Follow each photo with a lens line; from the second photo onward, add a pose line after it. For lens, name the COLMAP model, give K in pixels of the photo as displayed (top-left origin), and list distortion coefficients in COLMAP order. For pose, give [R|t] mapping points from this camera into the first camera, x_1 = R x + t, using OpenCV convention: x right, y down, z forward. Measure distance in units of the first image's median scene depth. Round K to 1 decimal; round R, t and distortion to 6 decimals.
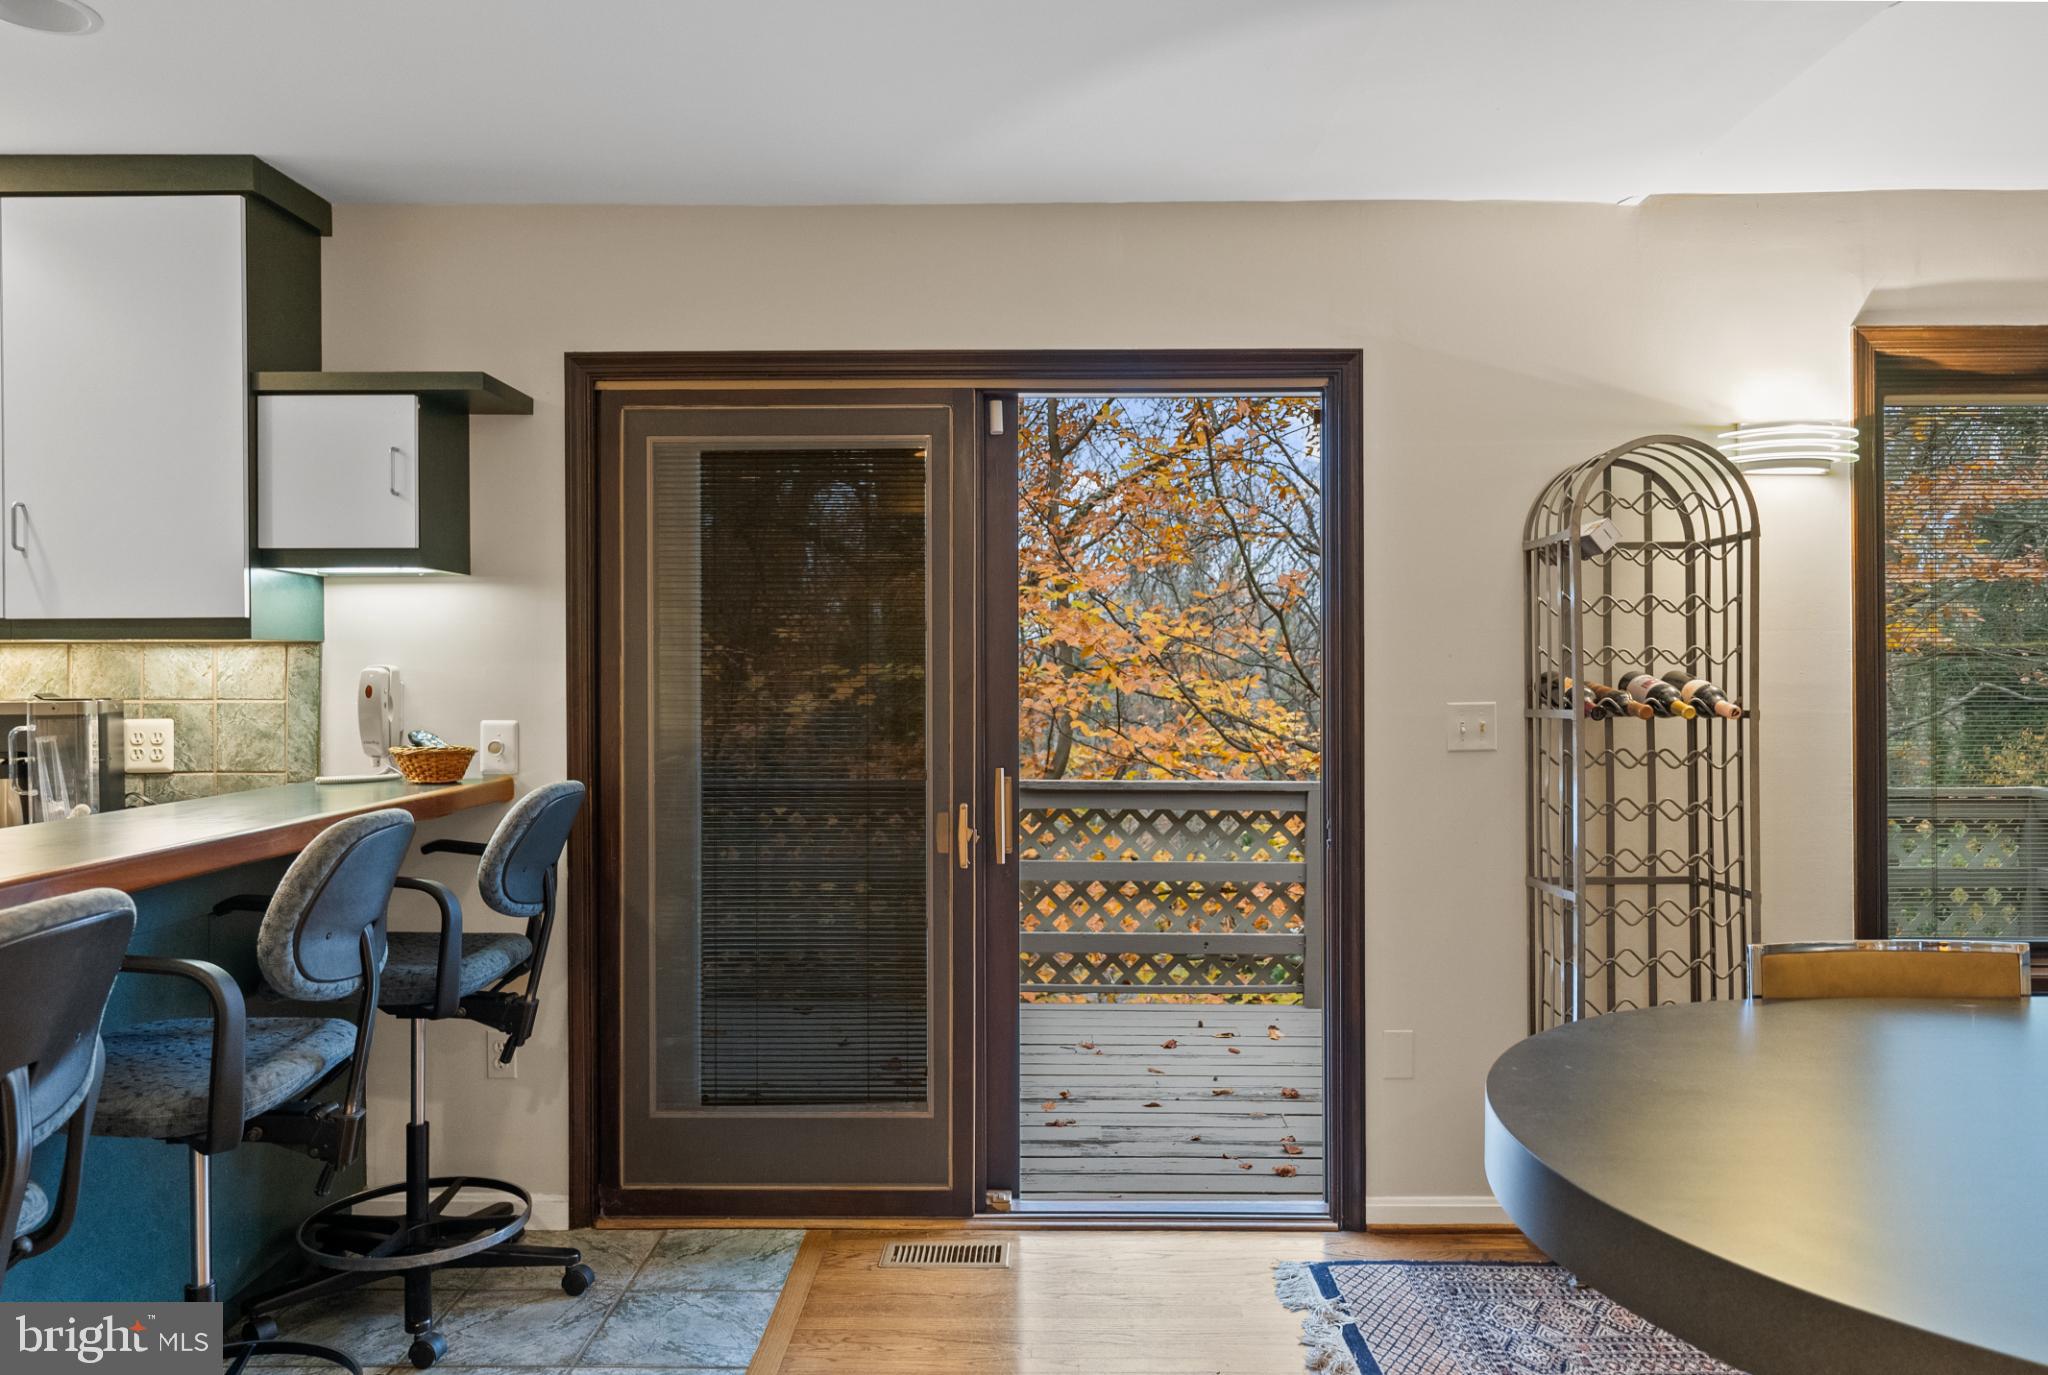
lens RADIAL K [[1436.8, 0, 1030.6], [0, 1436.8, 676.0], [0, 0, 1]] dist [-0.002736, -0.002495]
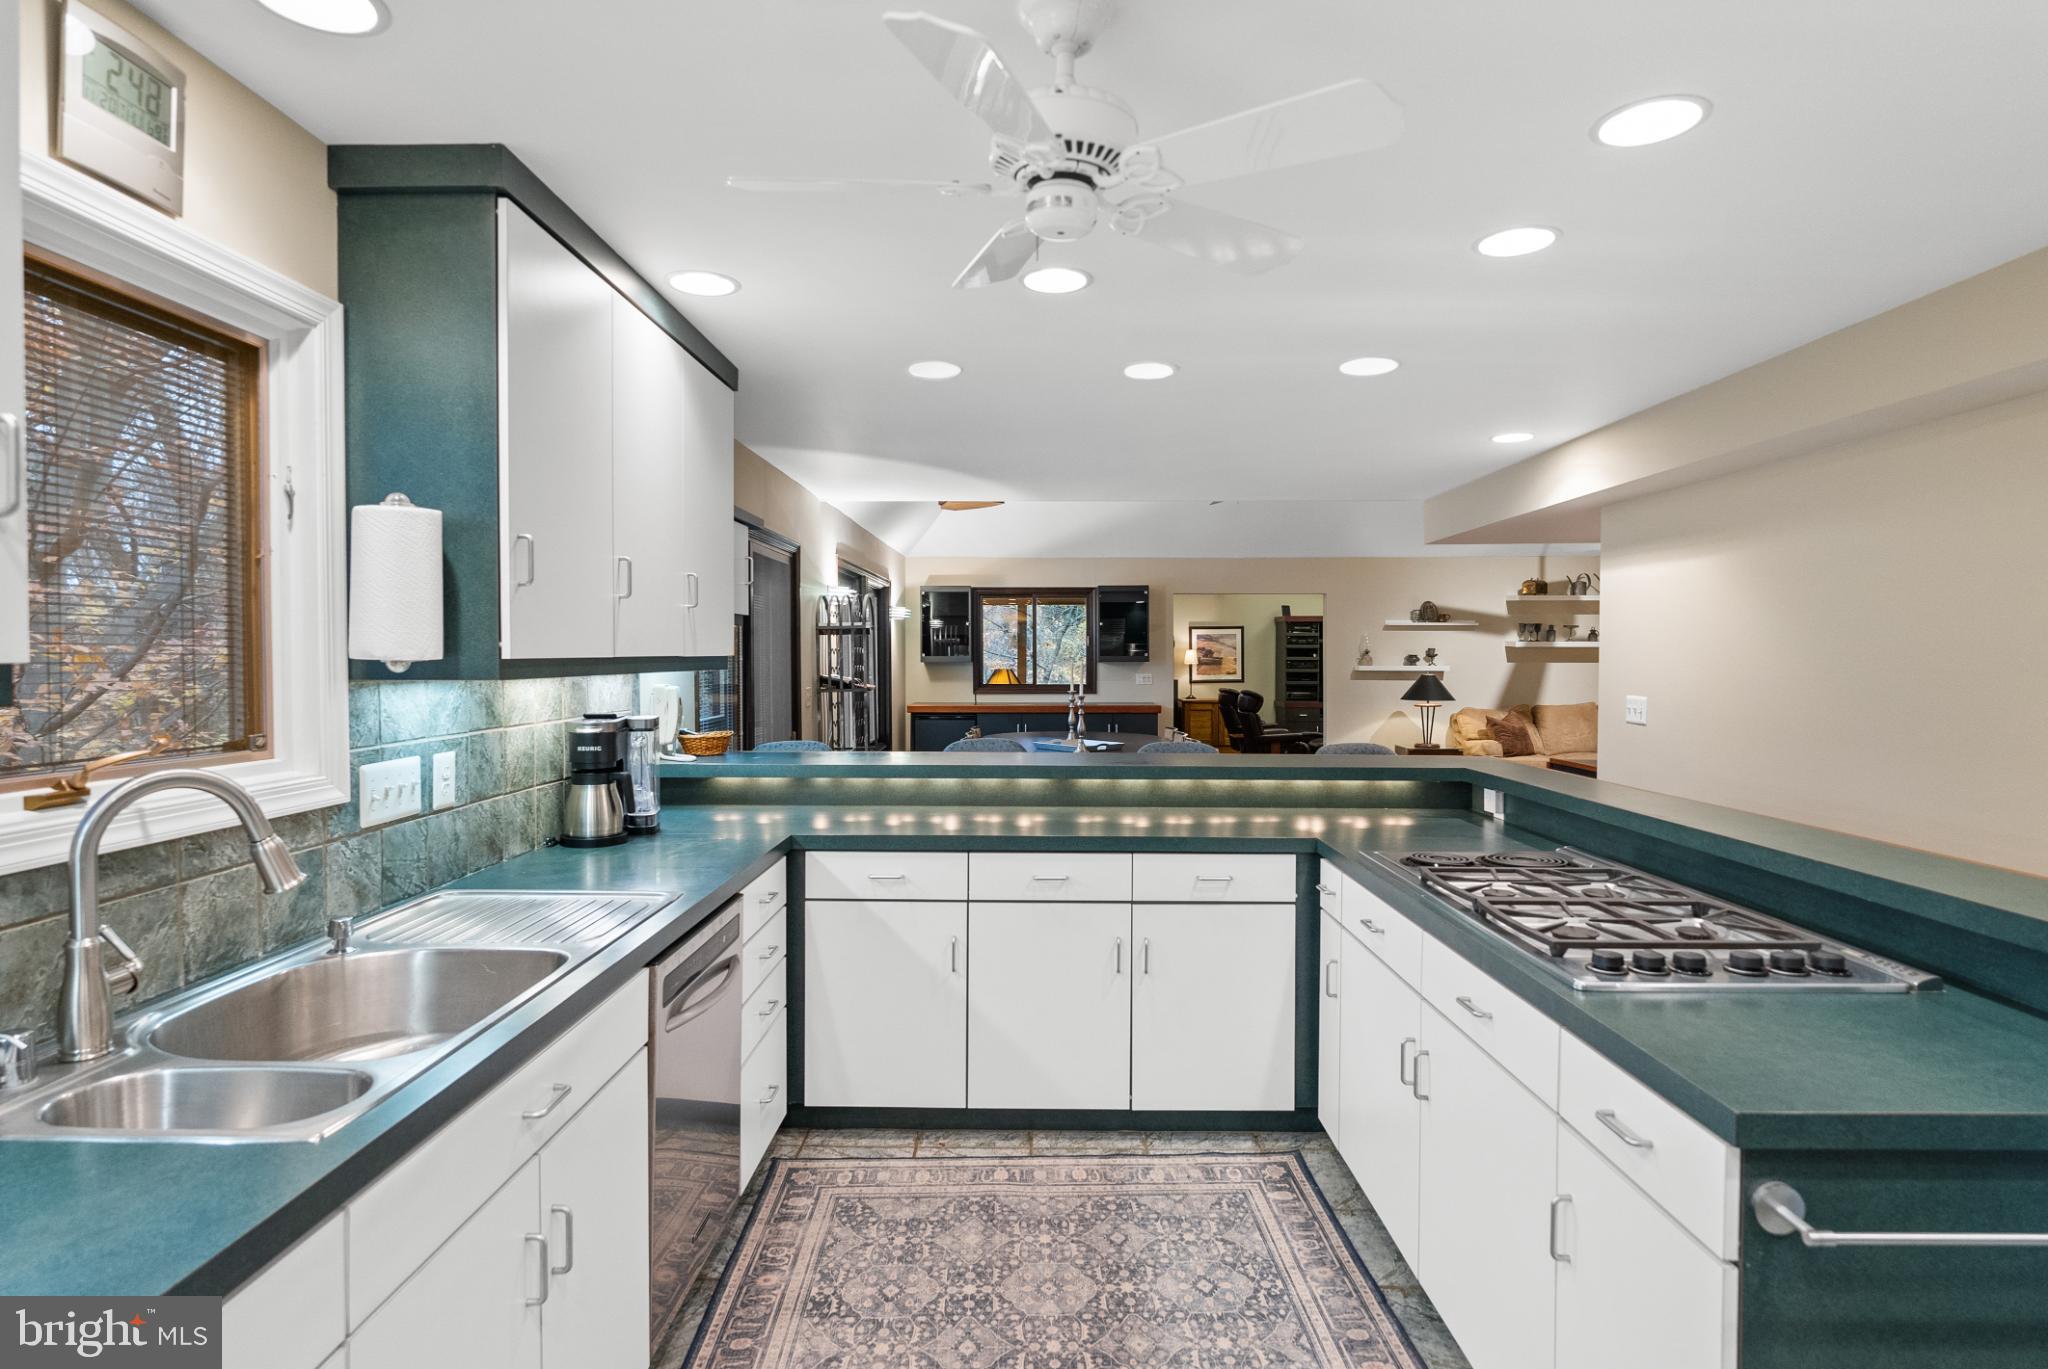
lens RADIAL K [[1046.1, 0, 1023.1], [0, 1046.1, 673.2], [0, 0, 1]] dist [-0.006175, -0.000860]
pose [[0.006777, -0.015635, 0.999855, -1.613256], [0.004540, 0.999868, 0.015605, -0.035678], [-0.999967, 0.004434, 0.006847, 0.628109]]
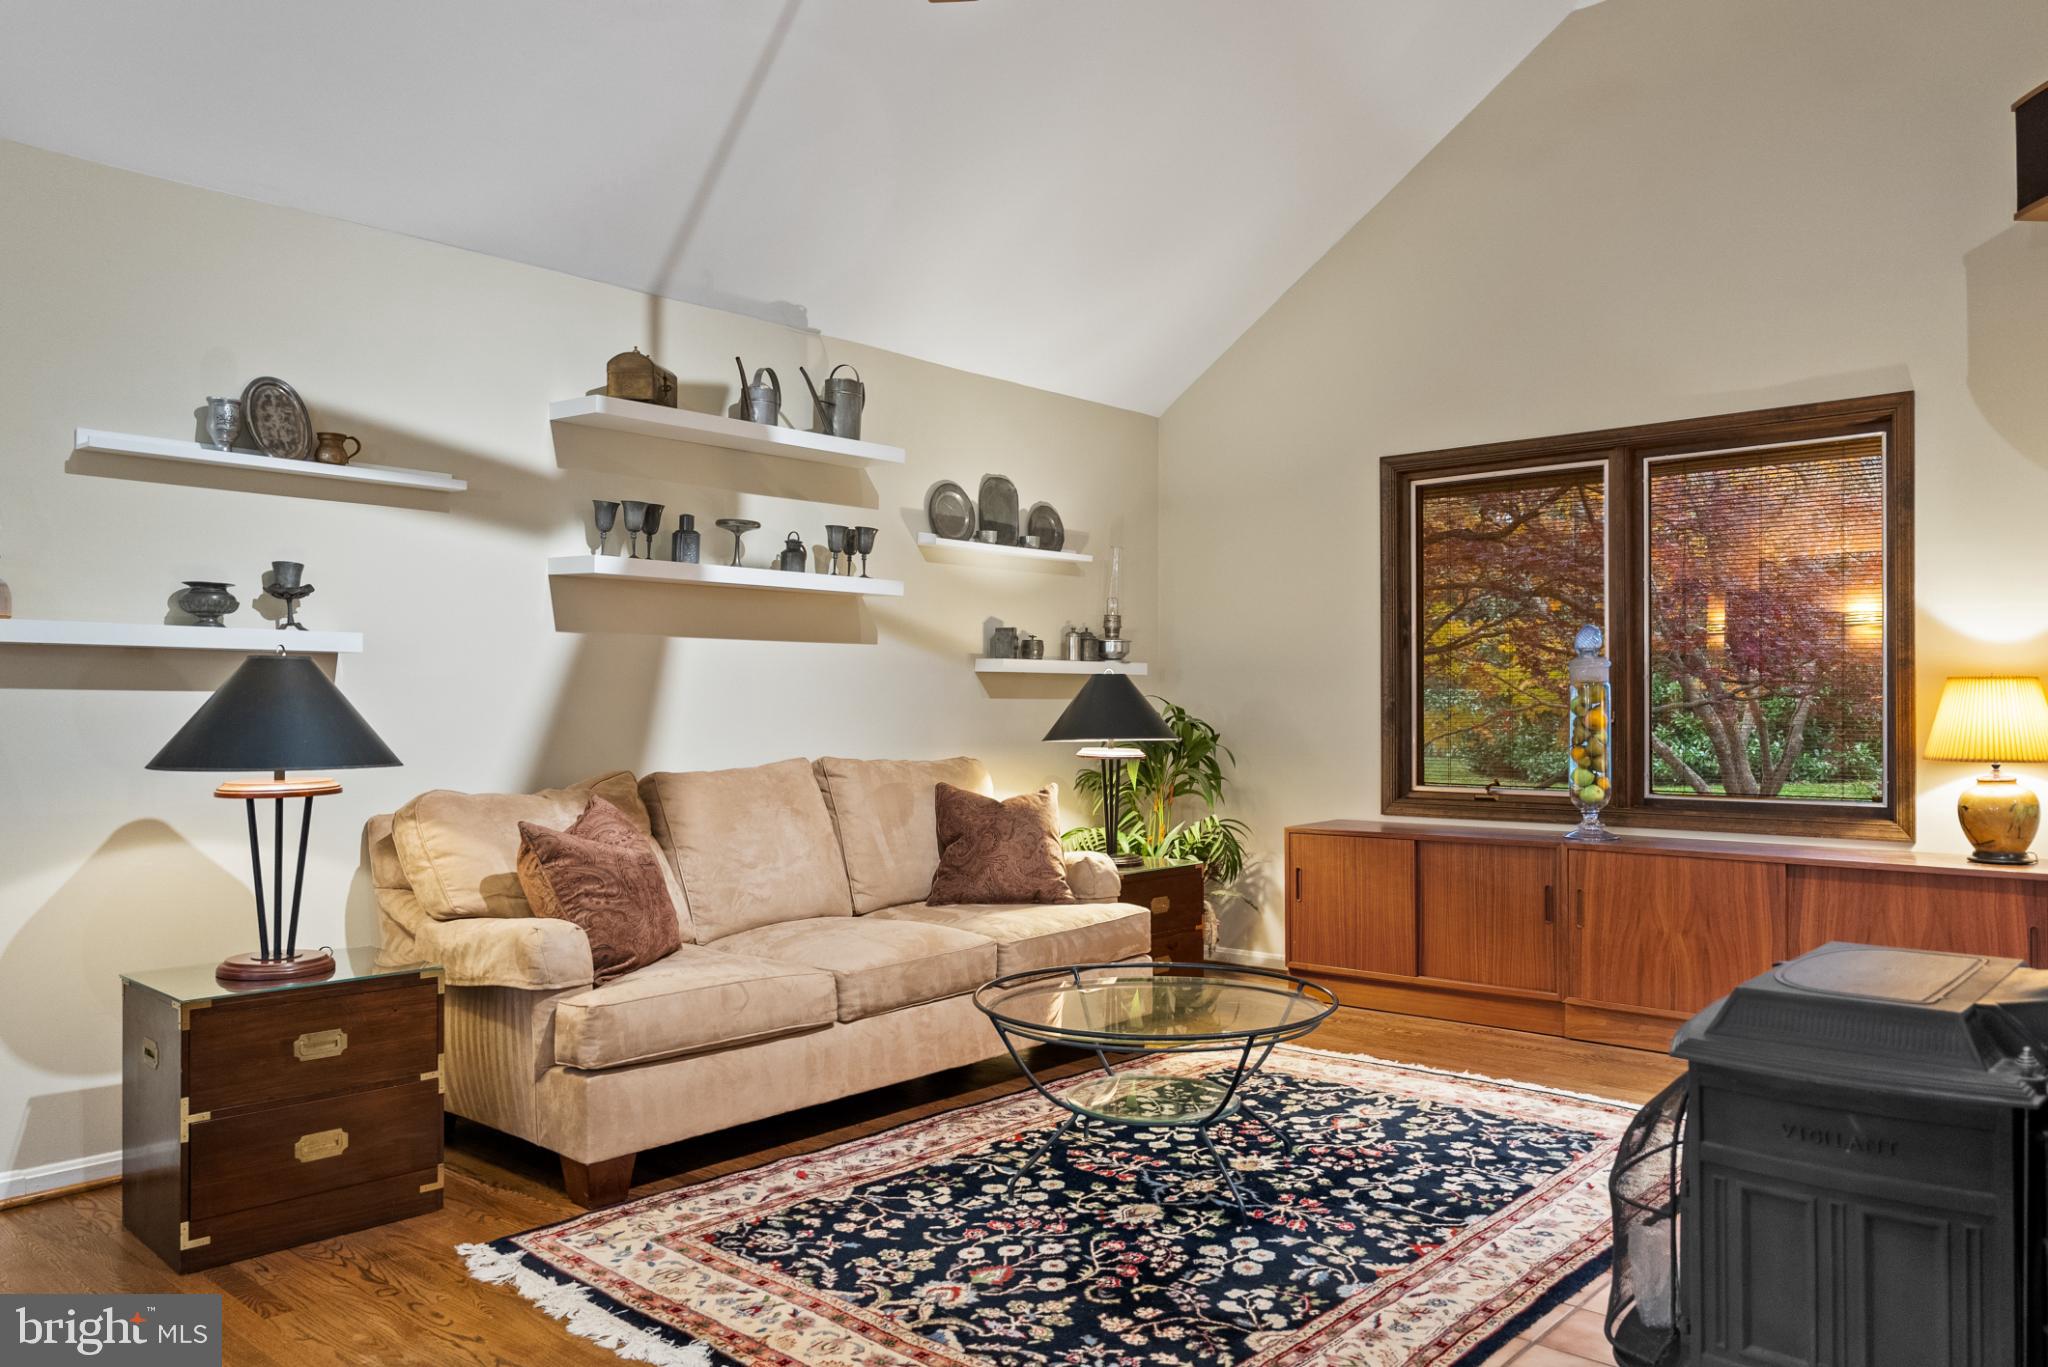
lens RADIAL K [[1470.4, 0, 1026.4], [0, 1470.4, 697.9], [0, 0, 1]] dist [0.002756, -0.002150]
pose [[-0.752586, 0.008833, 0.658435, 0.490949], [0.008466, 0.999957, -0.003738, 0.060538], [-0.658440, 0.002761, -0.752628, -0.147410]]
